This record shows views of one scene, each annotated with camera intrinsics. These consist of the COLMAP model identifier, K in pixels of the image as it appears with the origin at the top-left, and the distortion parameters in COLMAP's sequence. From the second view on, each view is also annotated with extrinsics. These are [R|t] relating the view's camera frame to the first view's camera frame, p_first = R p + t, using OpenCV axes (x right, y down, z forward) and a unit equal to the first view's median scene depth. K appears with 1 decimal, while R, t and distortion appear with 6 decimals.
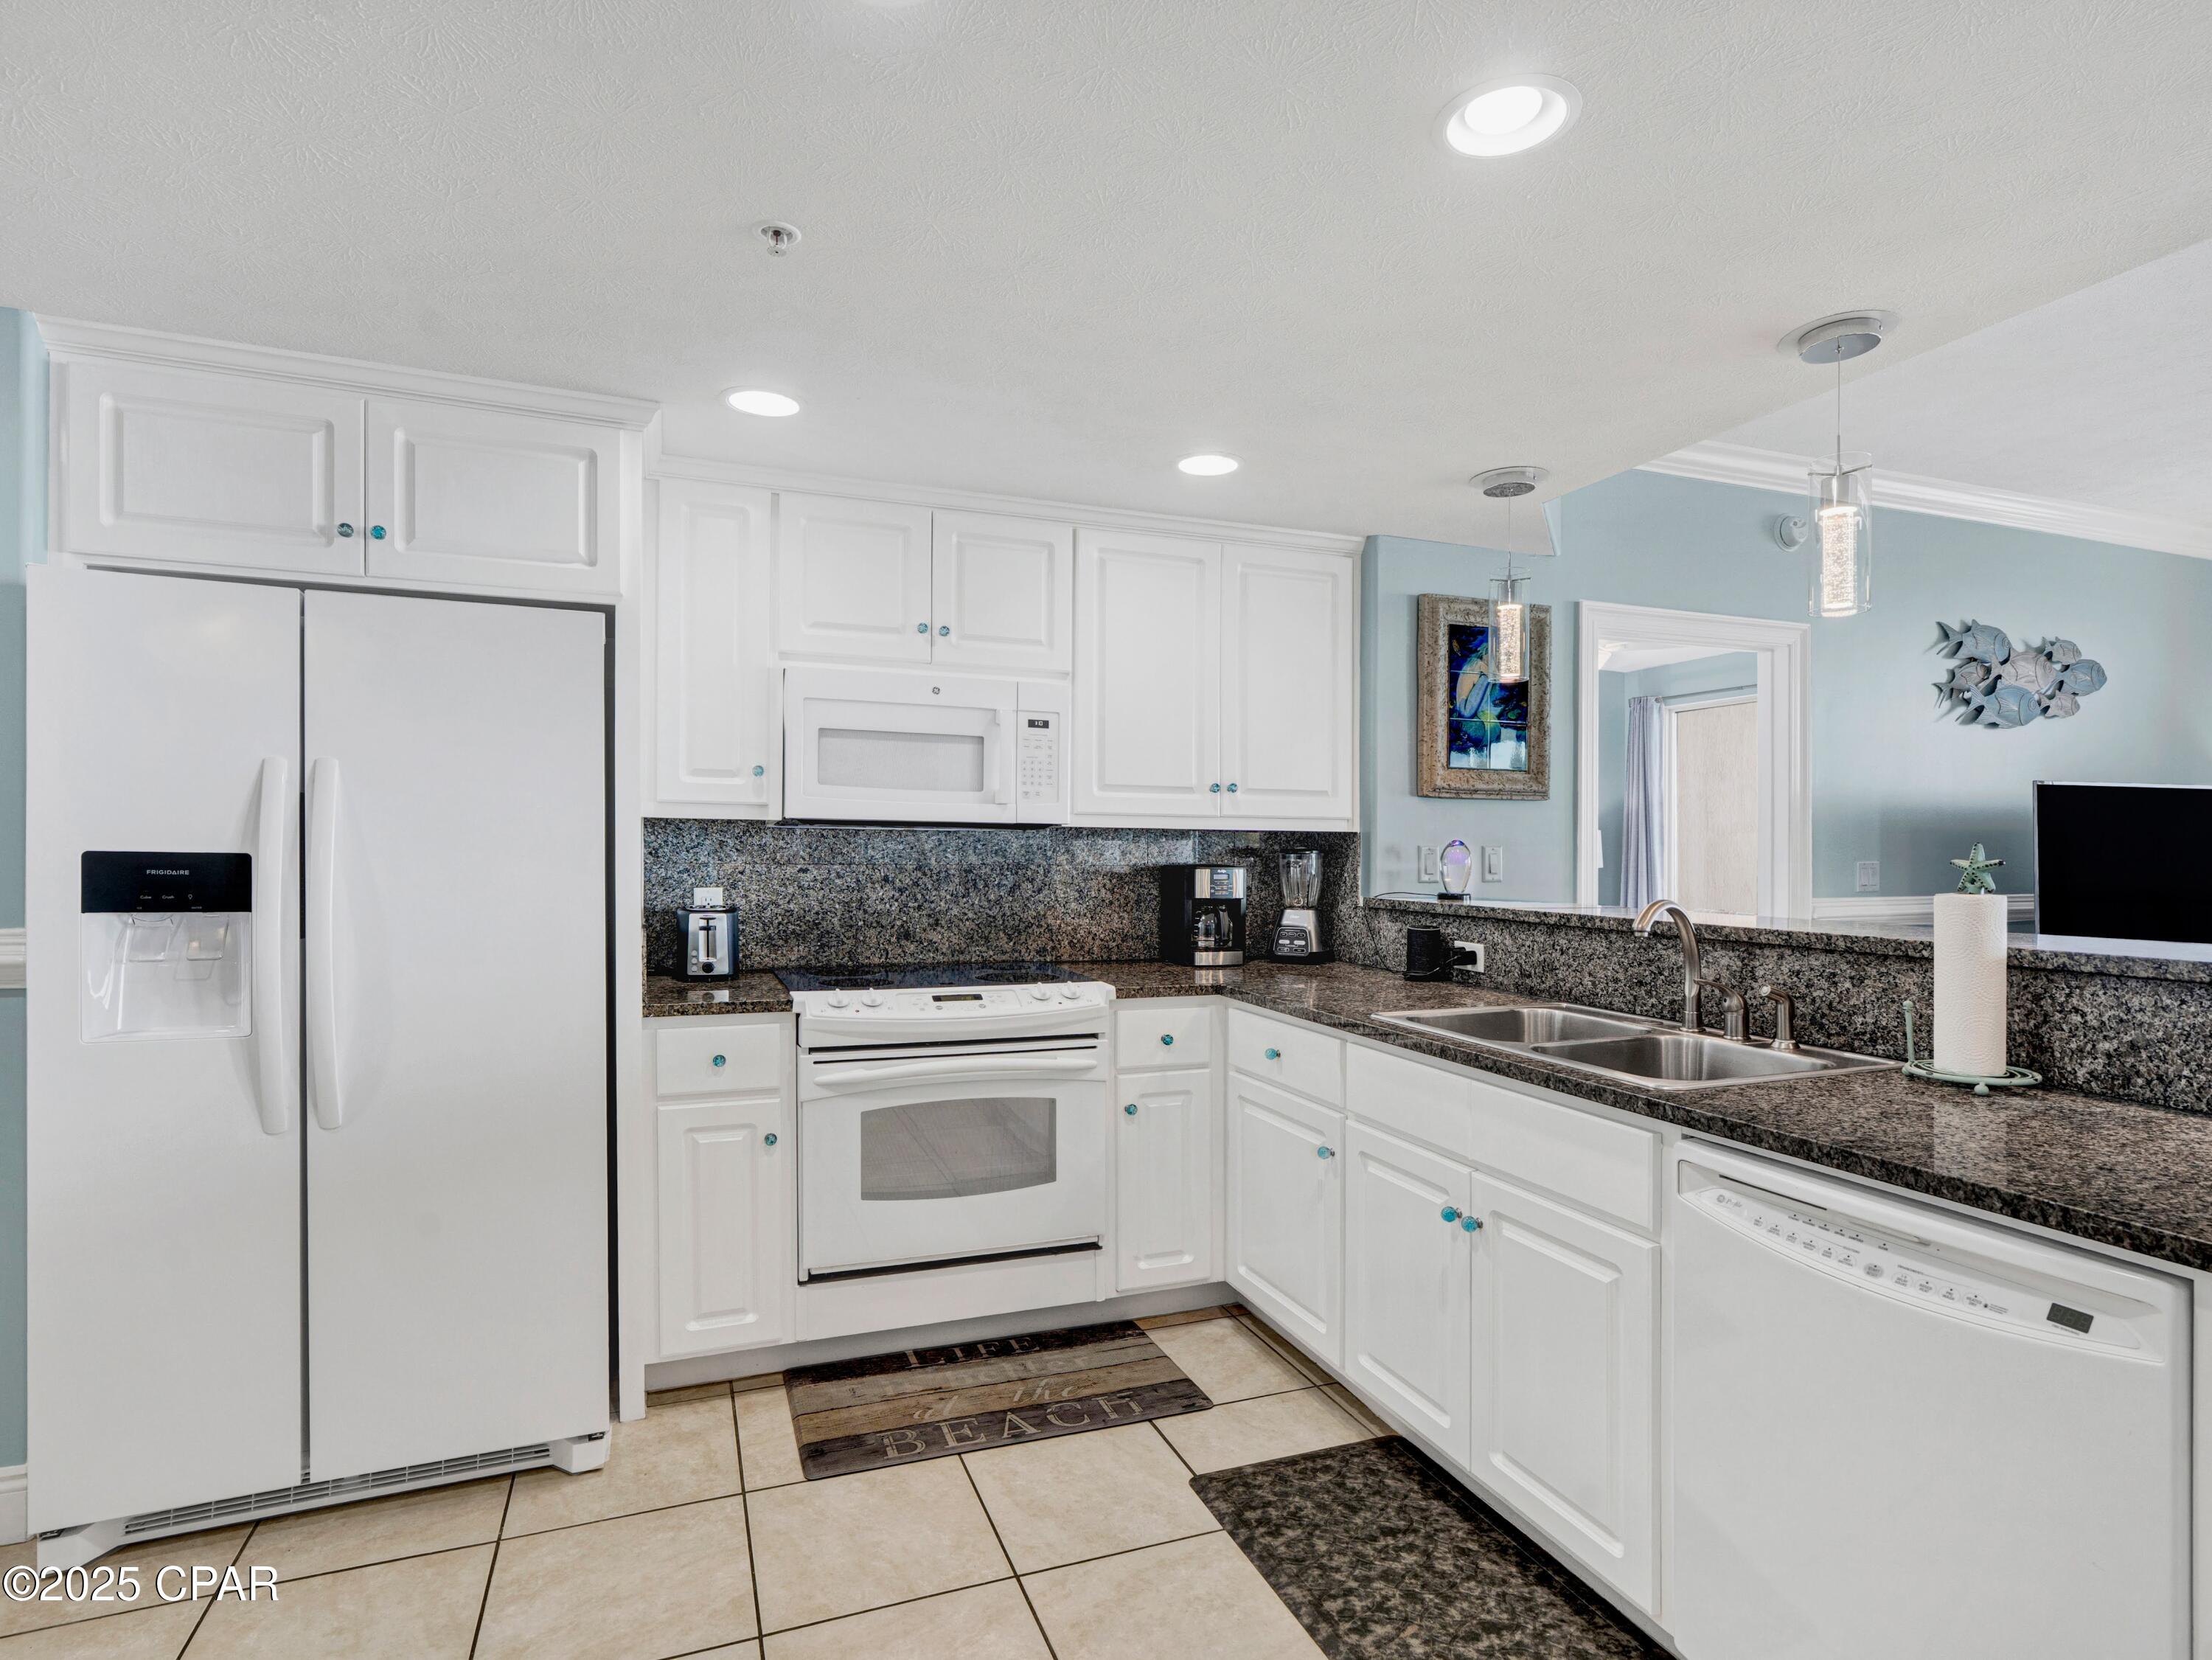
lens RADIAL K [[1136.6, 0, 1116.4], [0, 1136.6, 846.9], [0, 0, 1]] dist [-0.006650, -0.001881]
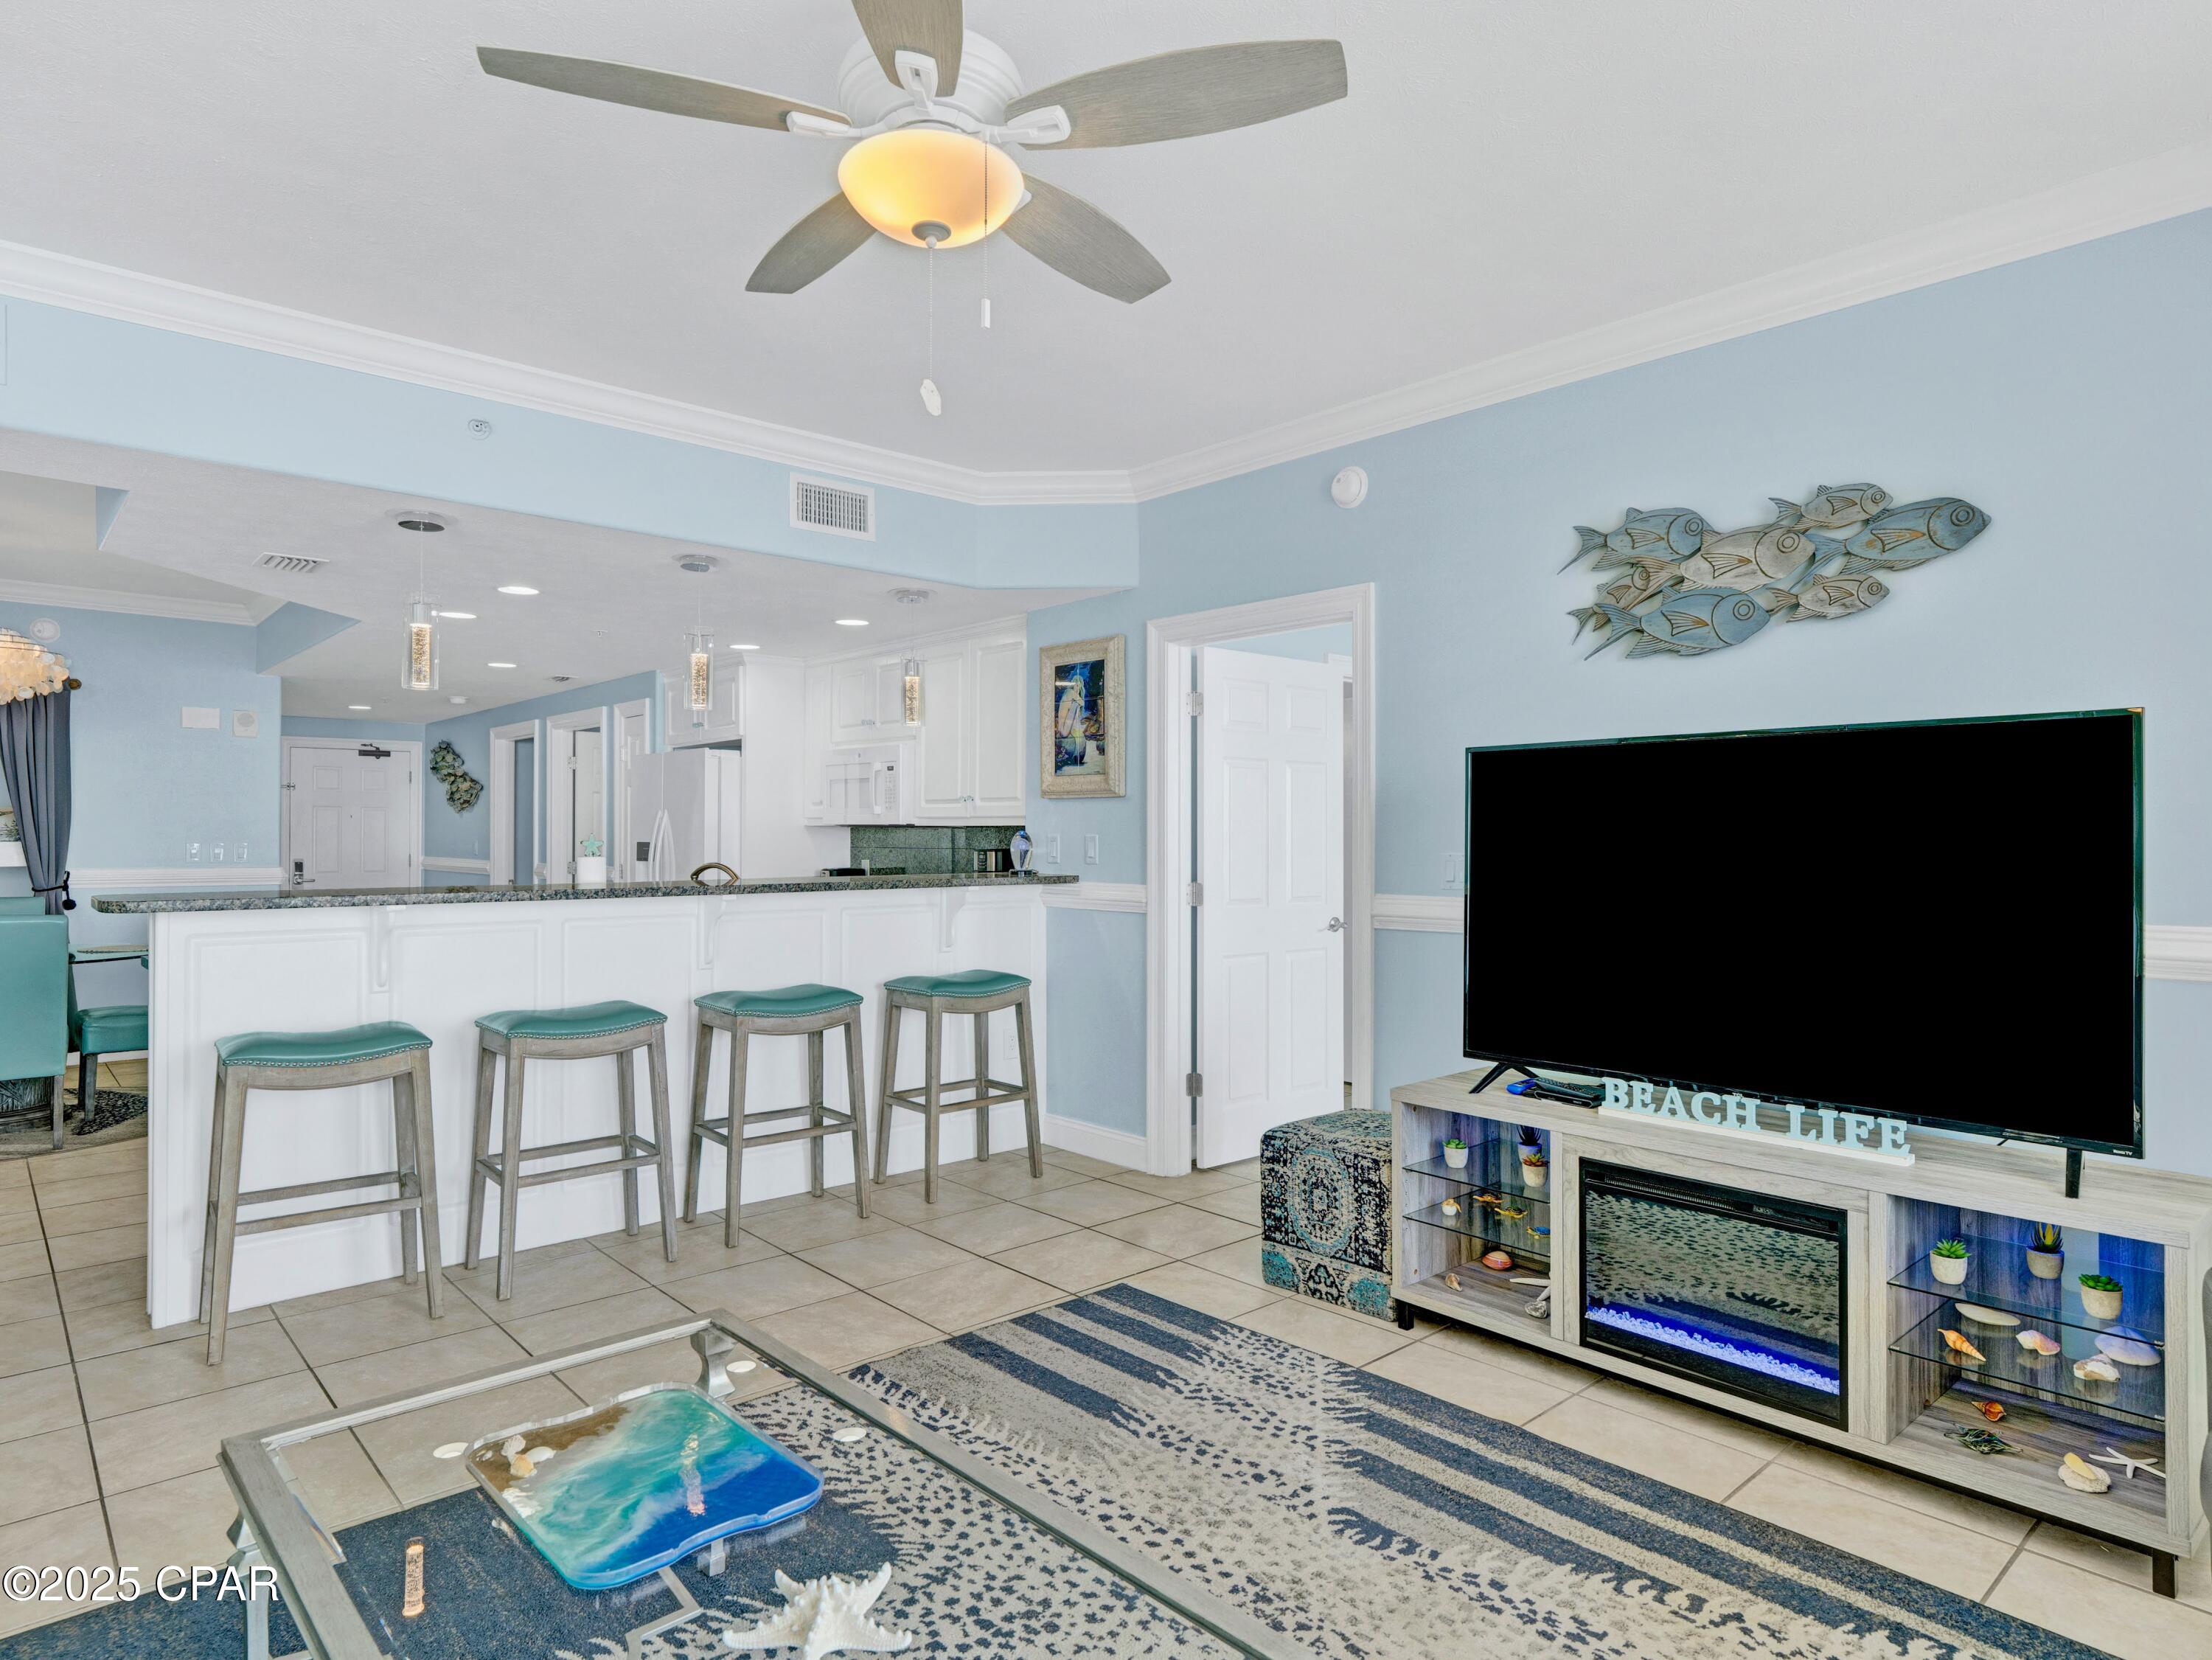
lens RADIAL K [[1273.5, 0, 1103.5], [0, 1273.5, 825.0], [0, 0, 1]] dist [-0.006391, -0.000818]
pose [[0.339516, -0.012188, -0.940521, 1.404292], [0.019047, 0.999800, -0.006081, -0.003863], [0.940407, -0.015849, 0.339681, 0.417642]]
